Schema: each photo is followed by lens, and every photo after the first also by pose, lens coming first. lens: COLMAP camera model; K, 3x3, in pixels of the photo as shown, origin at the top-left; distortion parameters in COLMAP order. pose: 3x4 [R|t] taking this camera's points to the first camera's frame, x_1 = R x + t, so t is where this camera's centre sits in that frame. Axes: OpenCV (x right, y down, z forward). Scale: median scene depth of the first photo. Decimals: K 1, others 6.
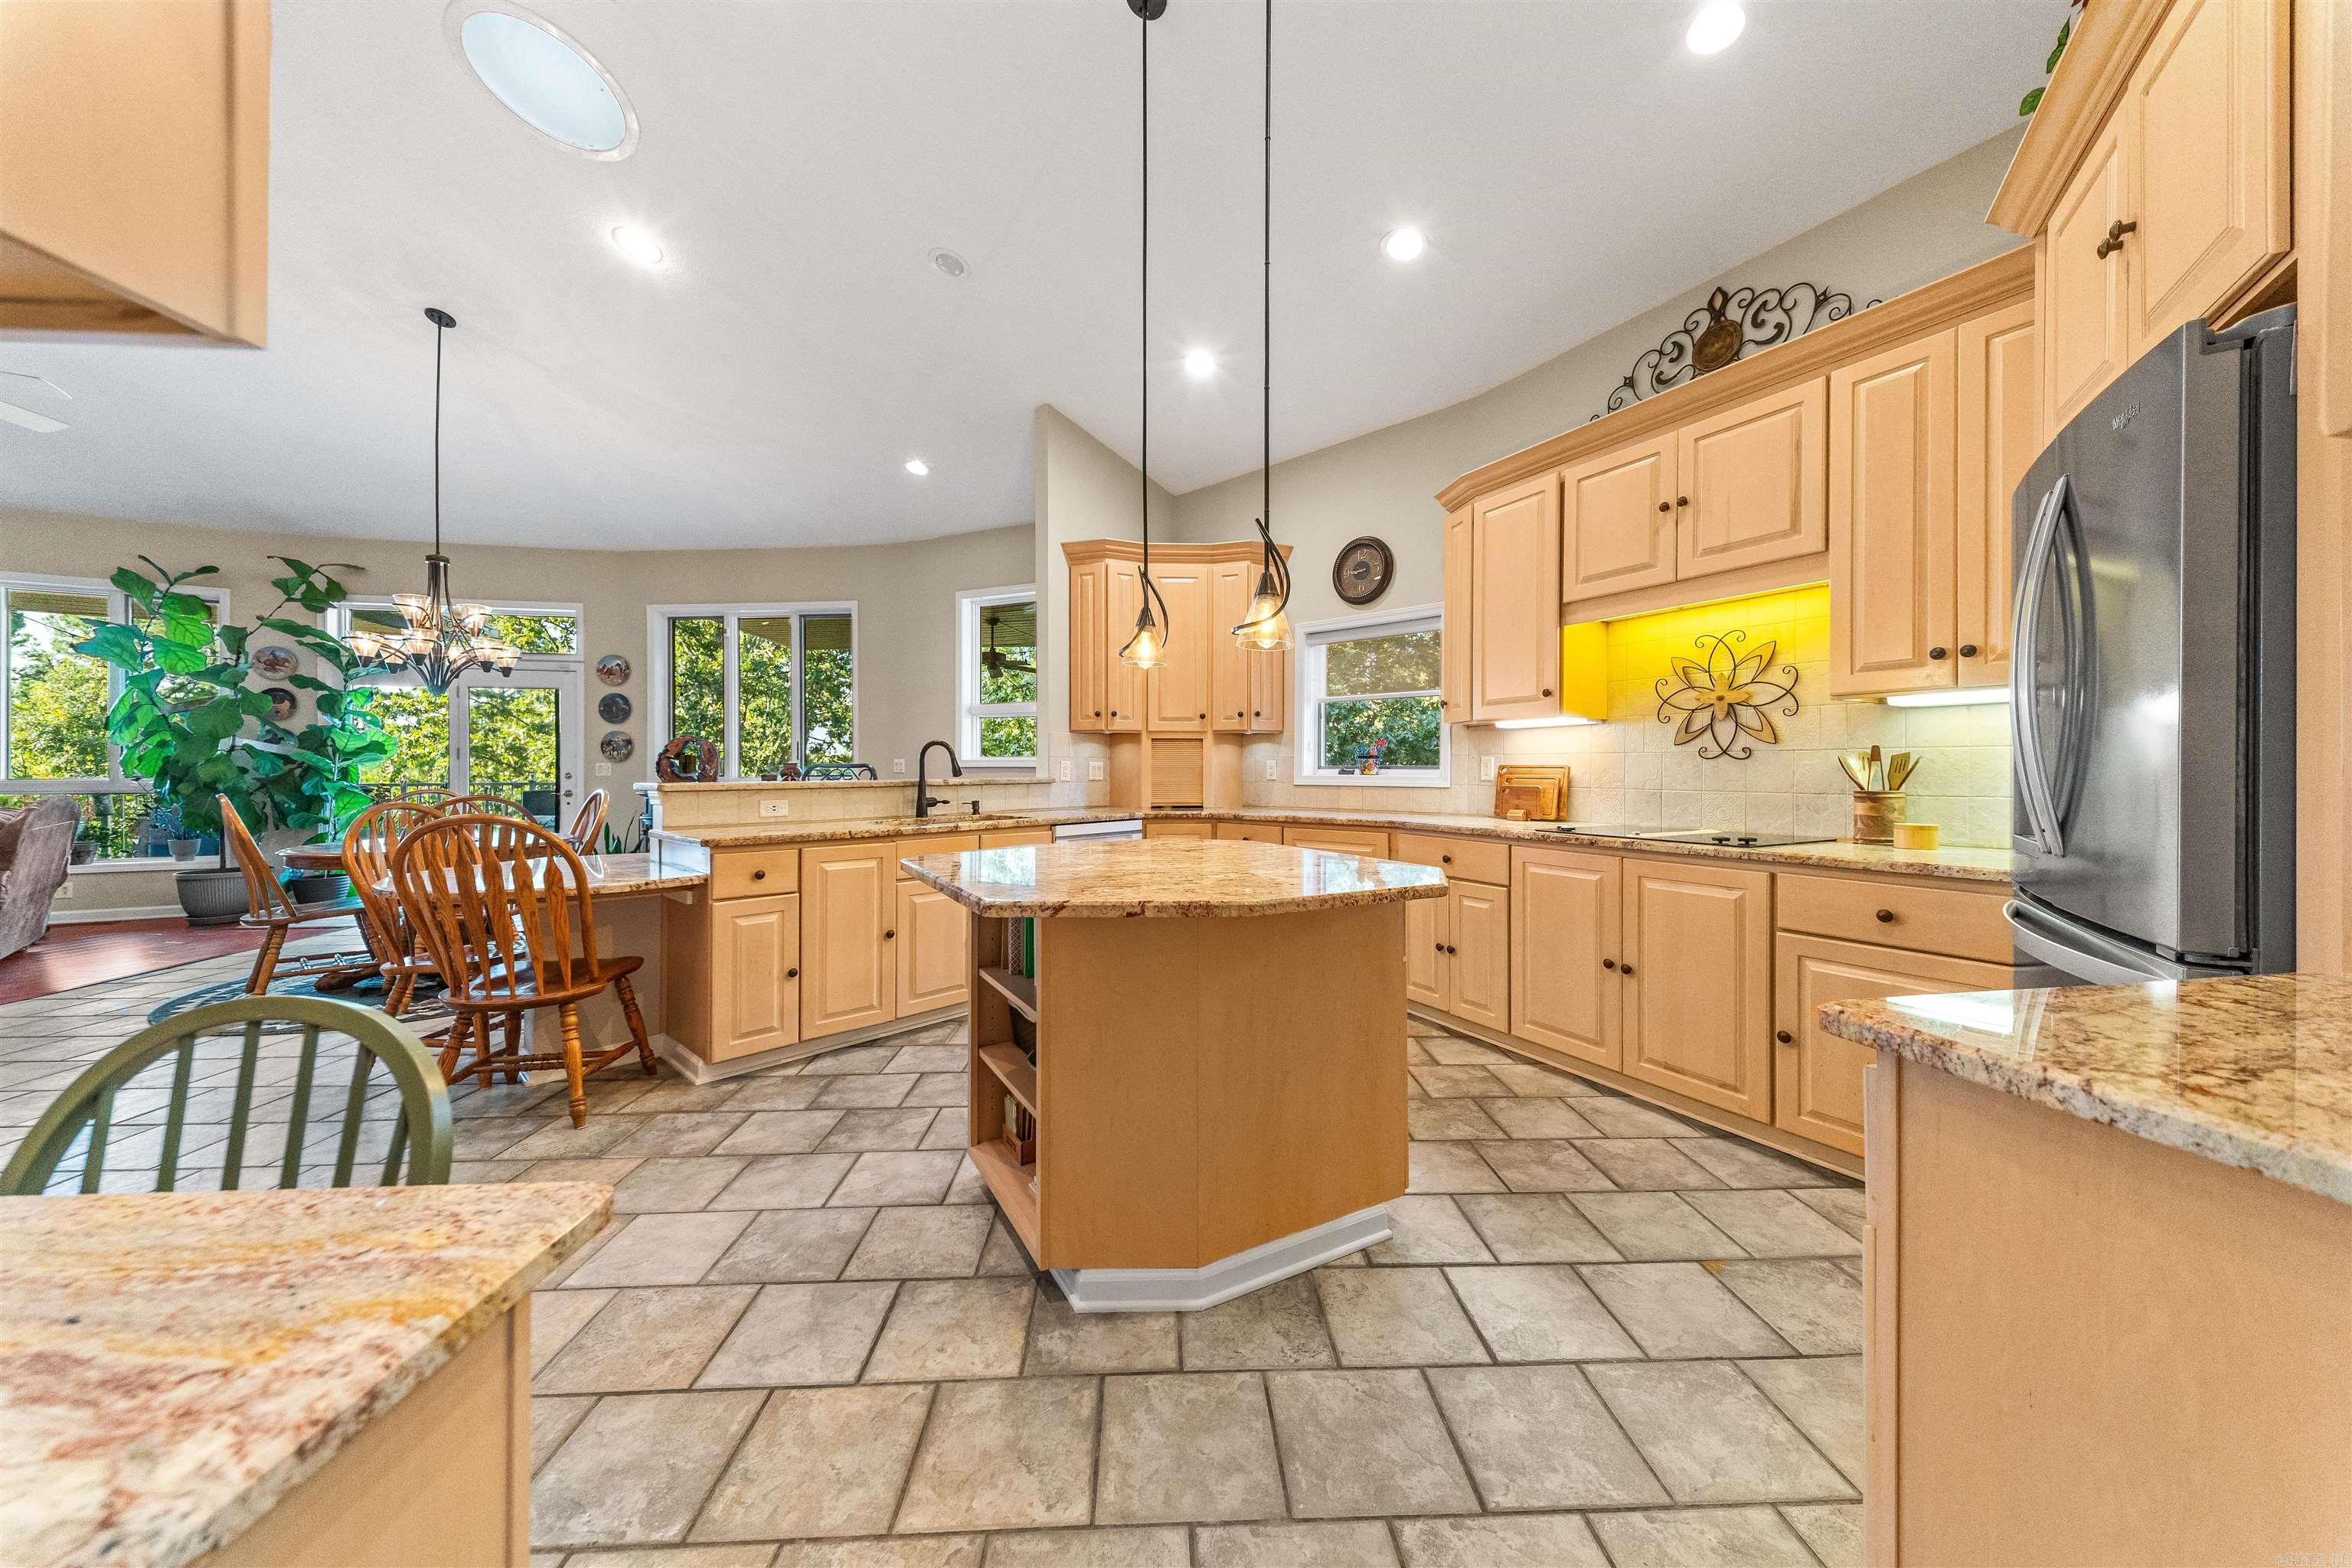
lens RADIAL K [[799.6, 0, 1172.9], [0, 799.6, 775.5], [0, 0, 1]] dist [0.042803, -0.020373]
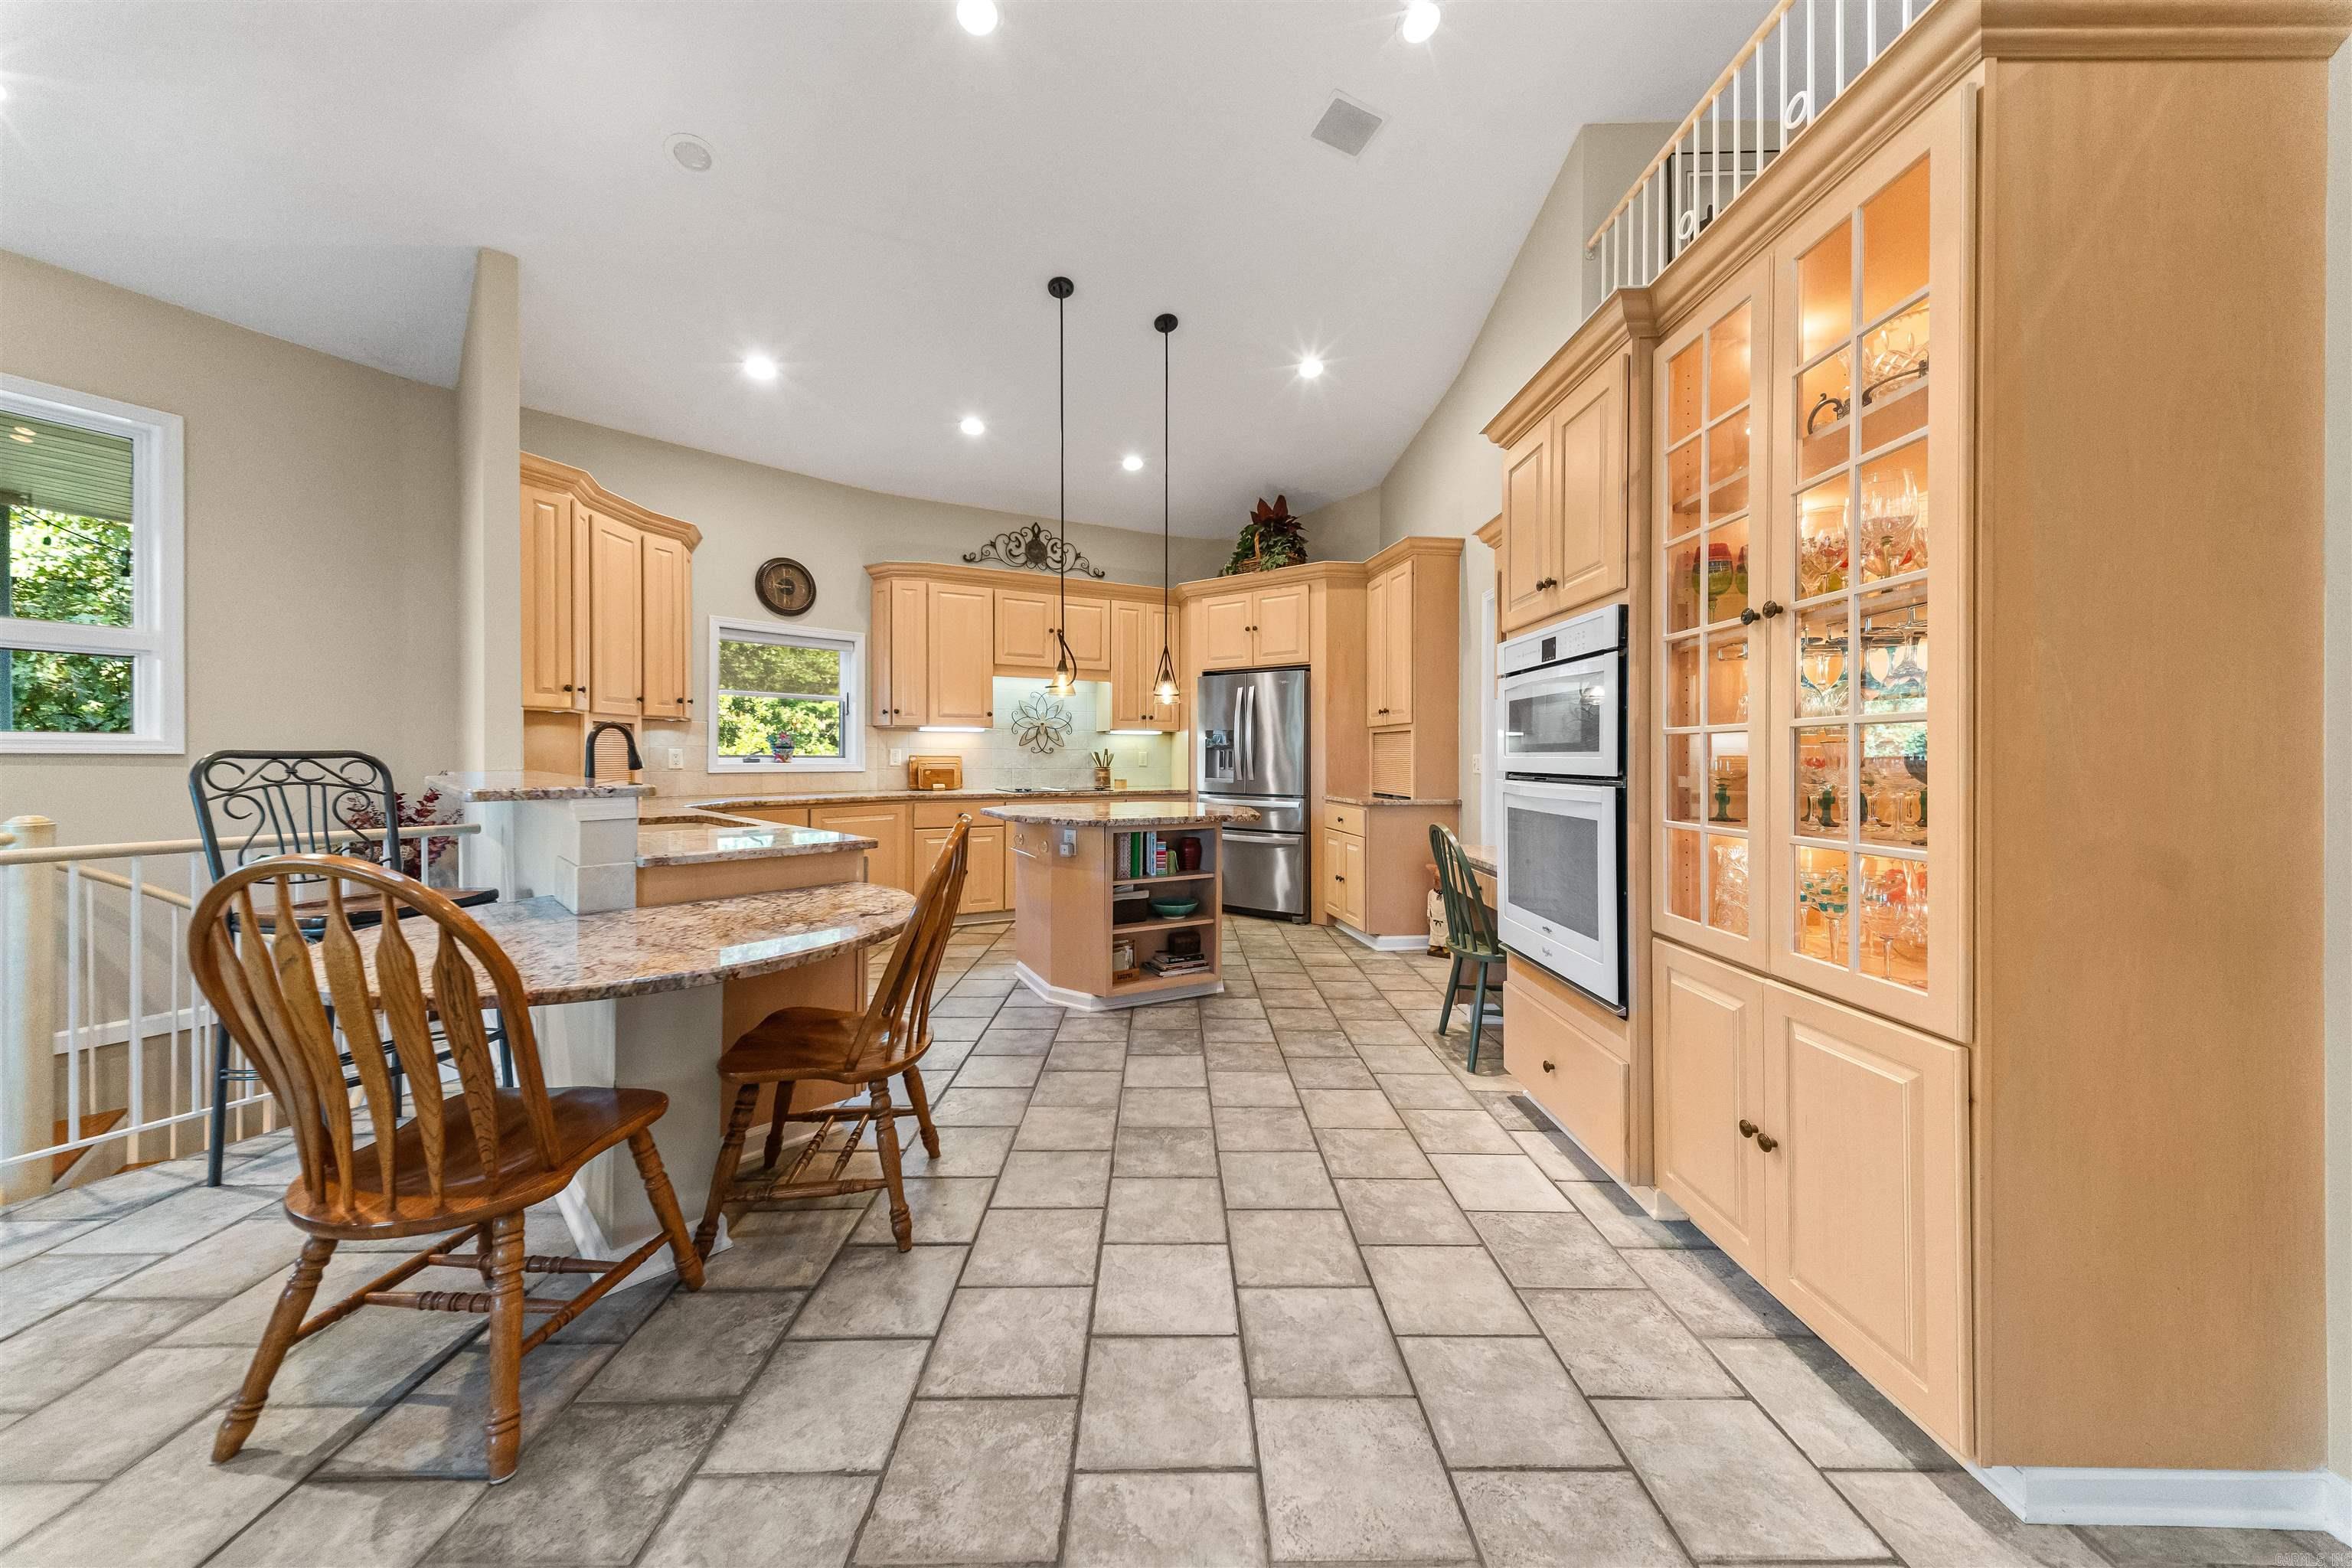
lens RADIAL K [[804.0, 0, 1185.1], [0, 804.0, 771.3], [0, 0, 1]] dist [-0.001121, -0.000236]
pose [[0.020232, -0.018829, 0.999618, -1.024014], [0.005328, 0.999810, 0.018725, -0.008267], [-0.999781, 0.004947, 0.020328, 0.447162]]
